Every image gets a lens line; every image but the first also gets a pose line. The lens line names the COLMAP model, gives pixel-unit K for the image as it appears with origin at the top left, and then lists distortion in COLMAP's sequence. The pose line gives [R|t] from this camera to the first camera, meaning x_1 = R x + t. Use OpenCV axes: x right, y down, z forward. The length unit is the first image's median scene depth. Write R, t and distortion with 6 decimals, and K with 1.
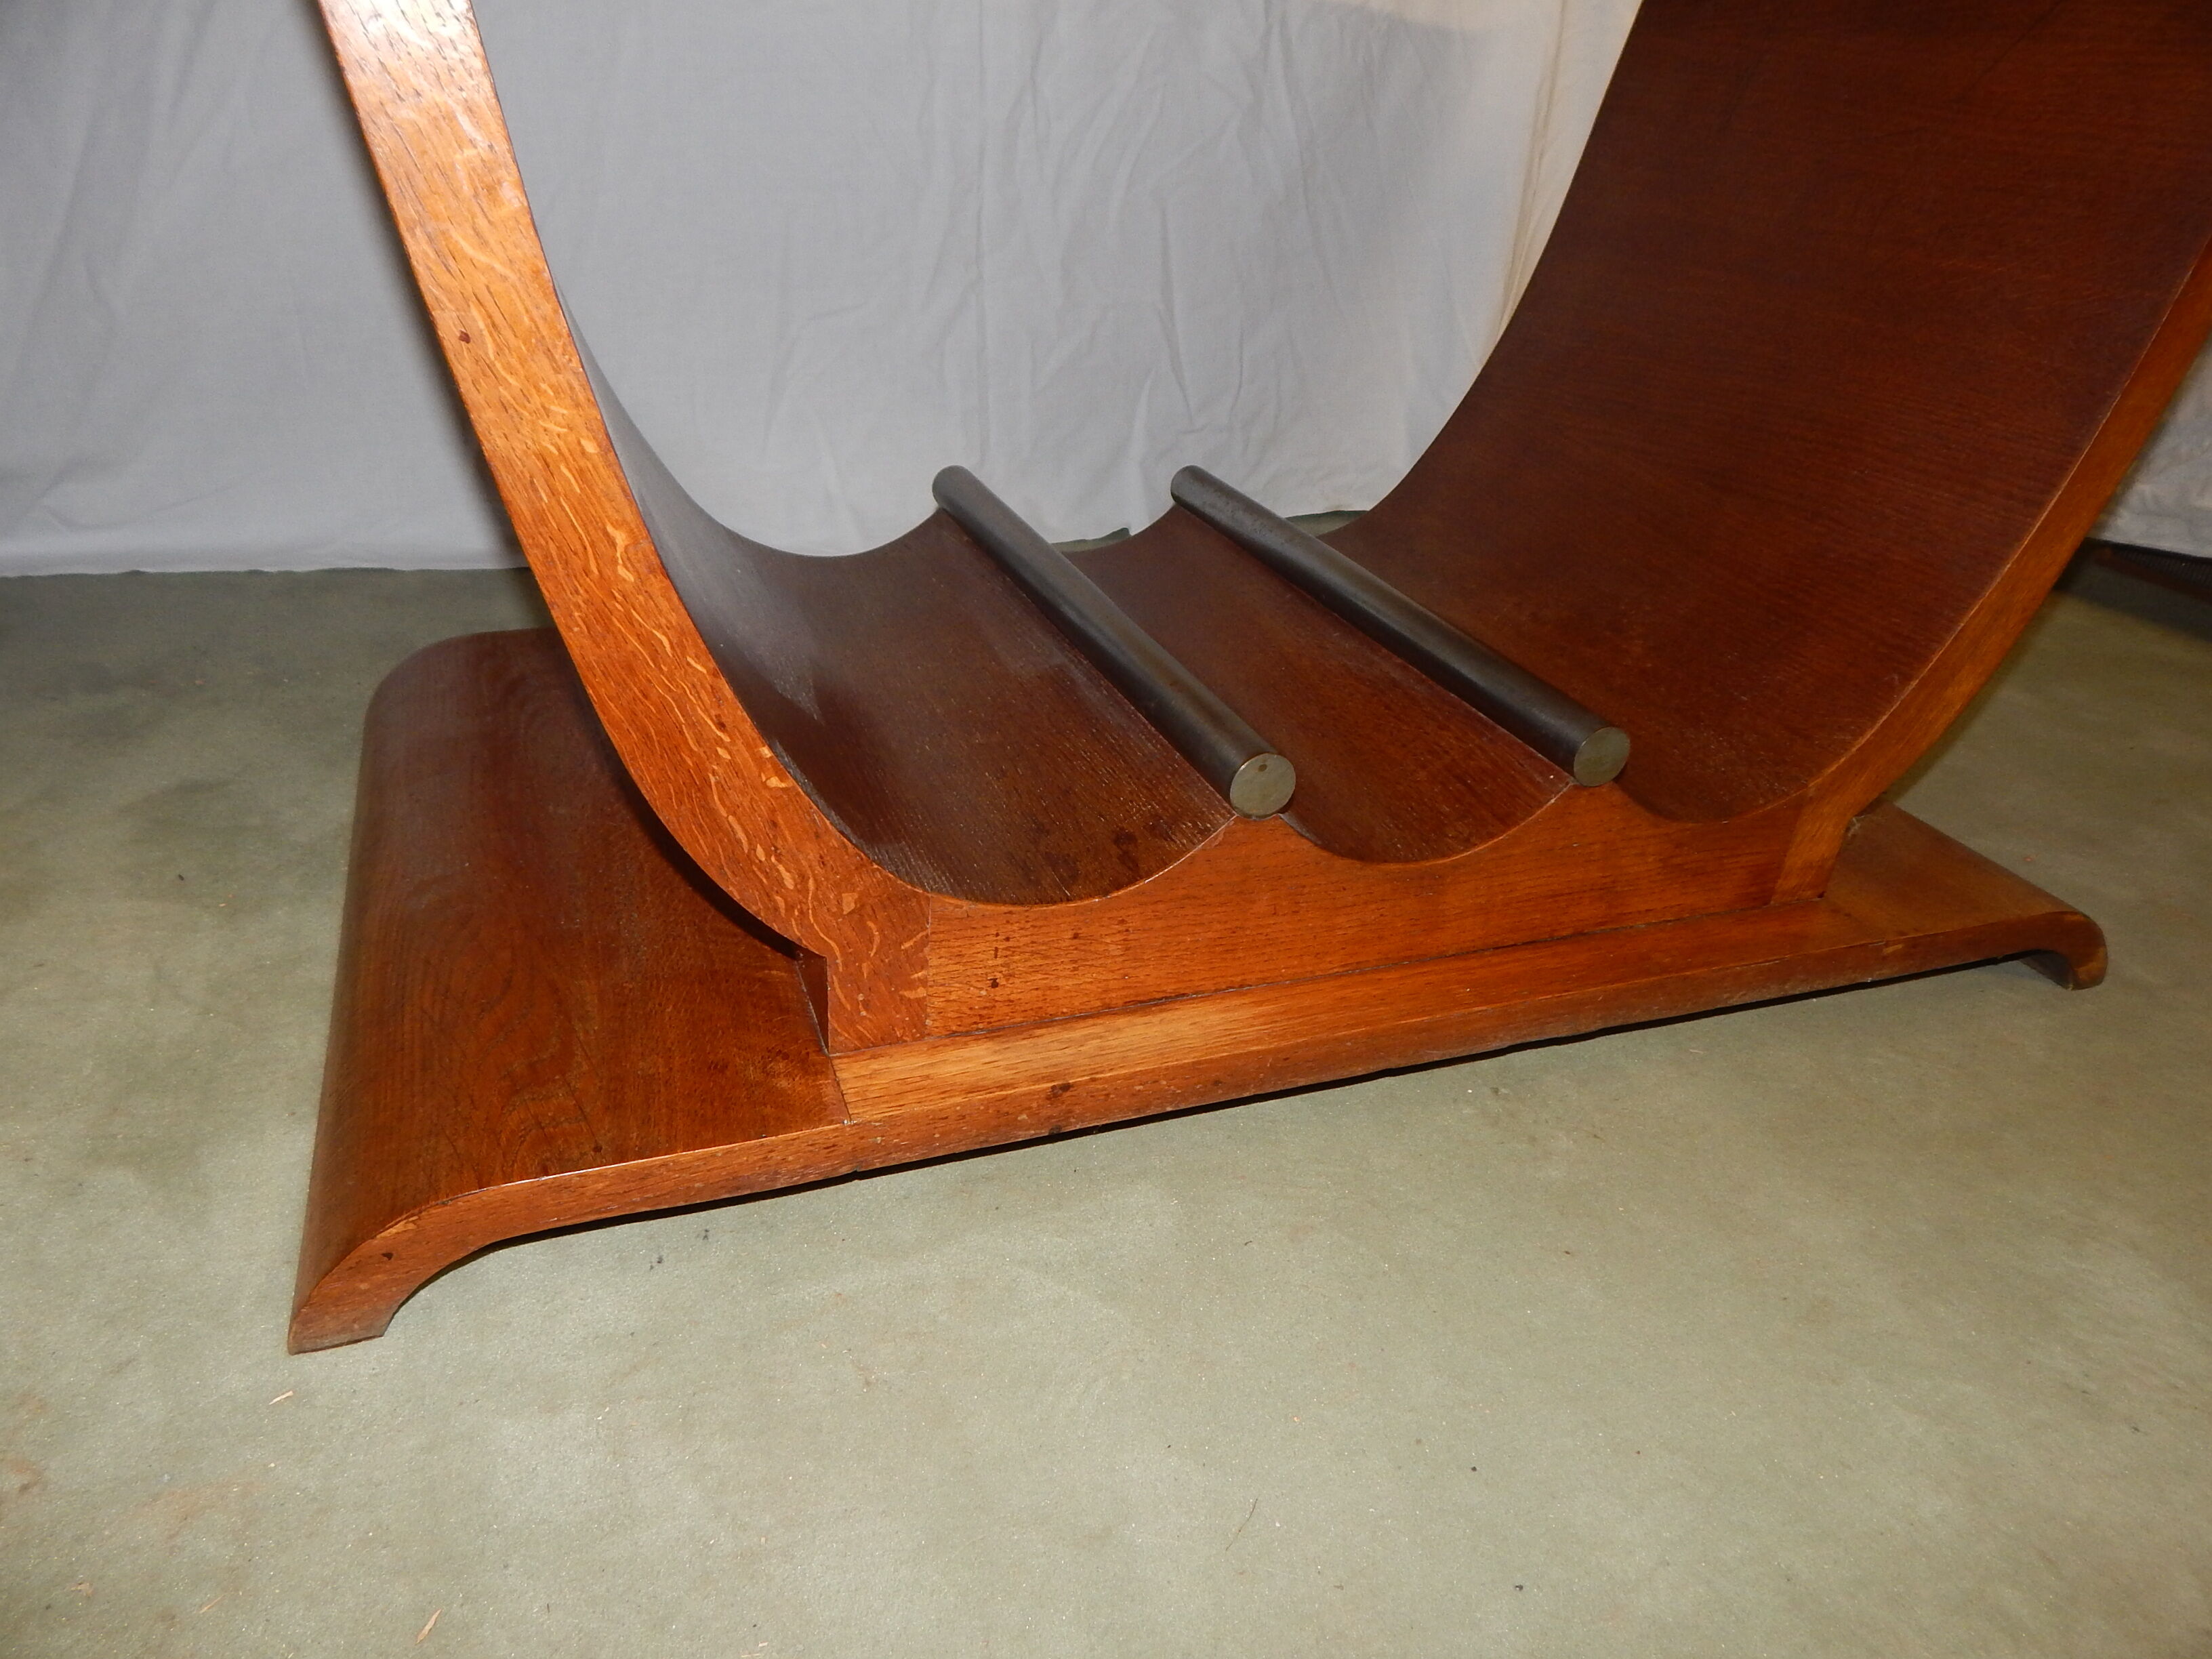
lens RADIAL K [[1470.7, 0, 1103.6], [0, 1470.7, 823.1], [0, 0, 1]] dist [0.003432, -0.005626]
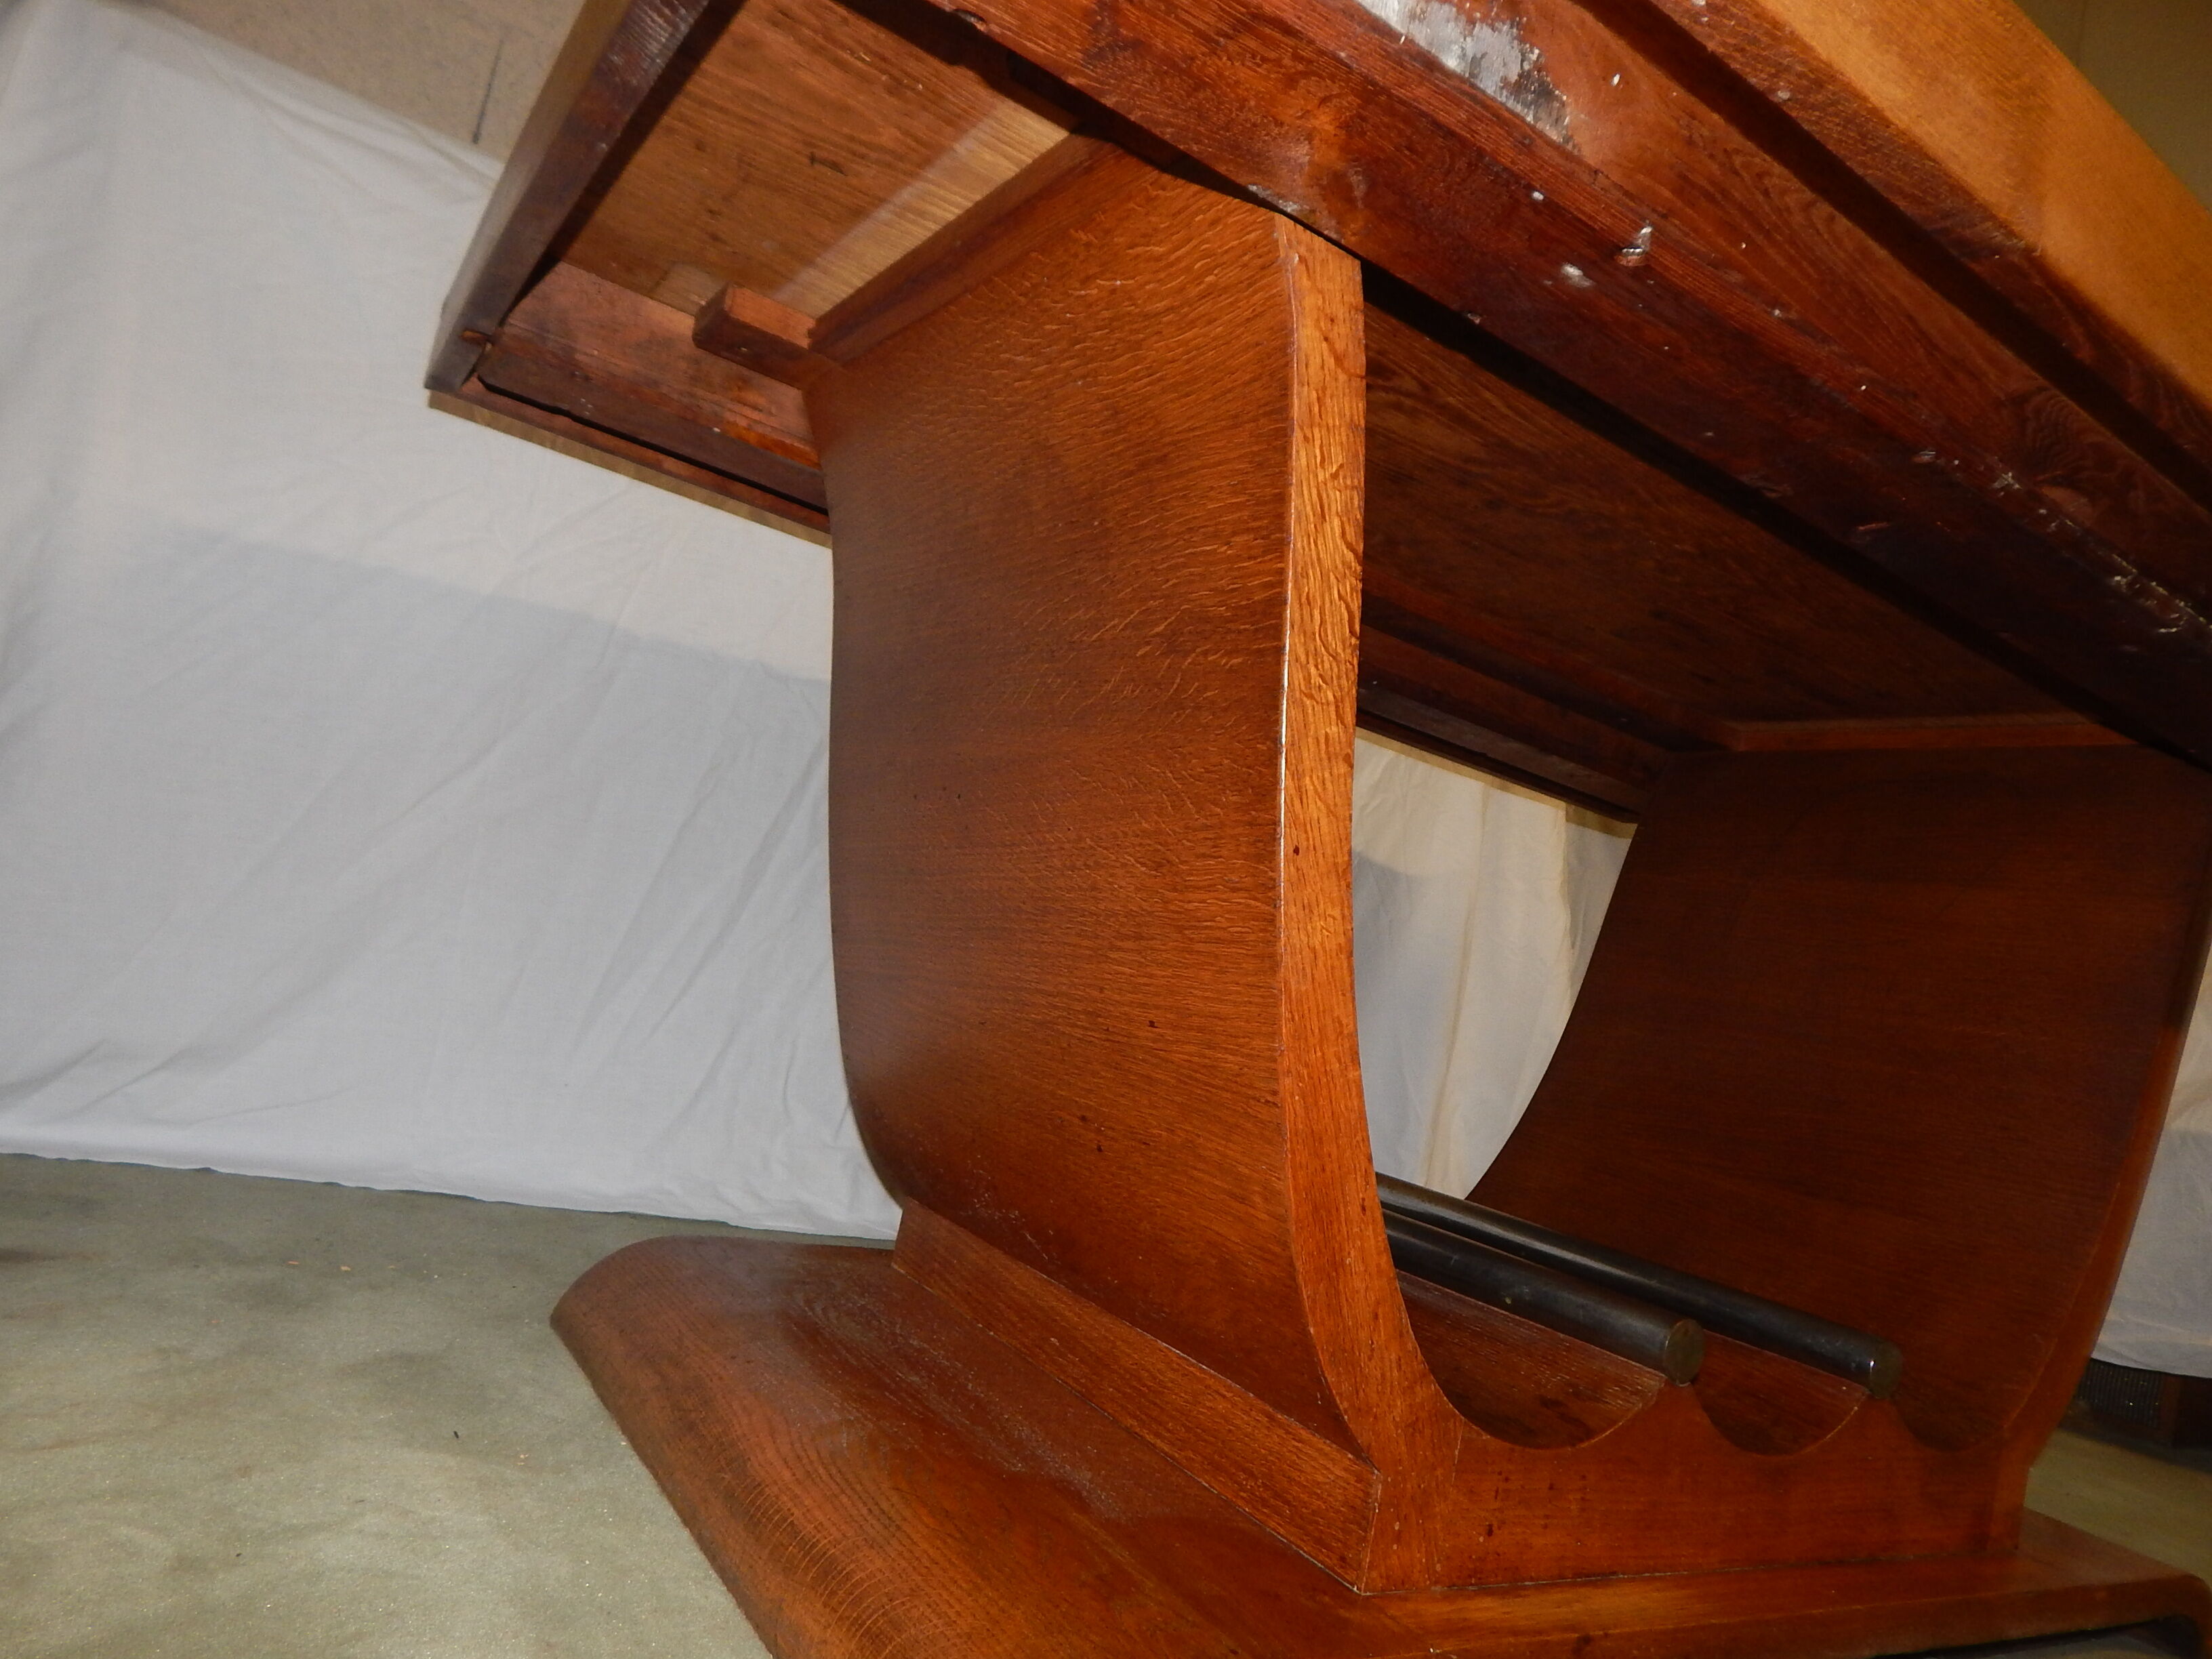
lens RADIAL K [[1470.7, 0, 1106.2], [0, 1470.7, 850.0], [0, 0, 1]] dist [0.003432, -0.005626]
pose [[0.972658, 0.136073, 0.188204, -0.575211], [-0.020528, 0.857577, -0.513946, 0.229308], [-0.231333, 0.496030, 0.836922, -0.018594]]
